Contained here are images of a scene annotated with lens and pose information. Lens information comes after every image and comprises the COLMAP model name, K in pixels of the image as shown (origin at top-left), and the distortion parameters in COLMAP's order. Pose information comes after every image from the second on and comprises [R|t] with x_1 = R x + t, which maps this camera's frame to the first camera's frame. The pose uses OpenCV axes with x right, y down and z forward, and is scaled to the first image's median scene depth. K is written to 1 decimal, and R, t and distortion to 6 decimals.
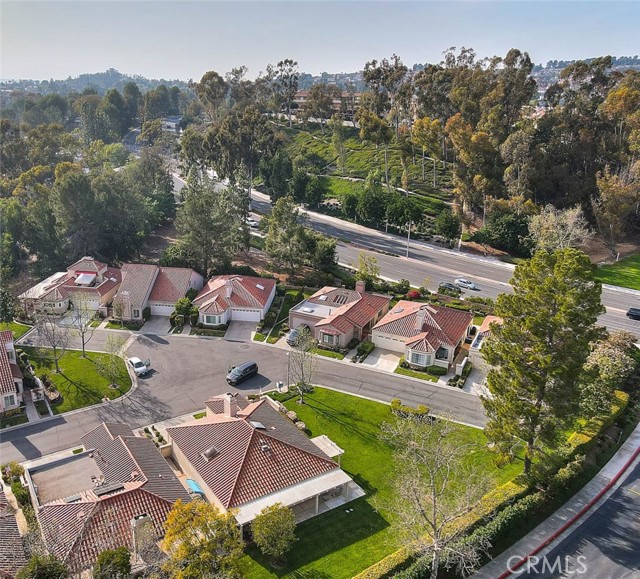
lens RADIAL K [[606.1, 0, 320.0], [0, 606.1, 289.5], [0, 0, 1]] dist [0.001528, 0.000763]
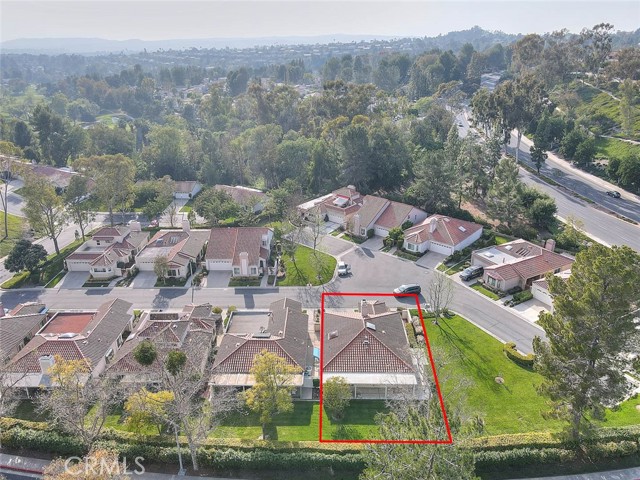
lens RADIAL K [[494.7, 0, 320.0], [0, 494.7, 240.0], [0, 0, 1]] dist [0.005541, 0.002559]
pose [[0.841688, 0.191982, -0.504682, 0.188859], [-0.165153, 0.981398, 0.097891, -0.036444], [0.514087, 0.000956, 0.857738, -0.025425]]
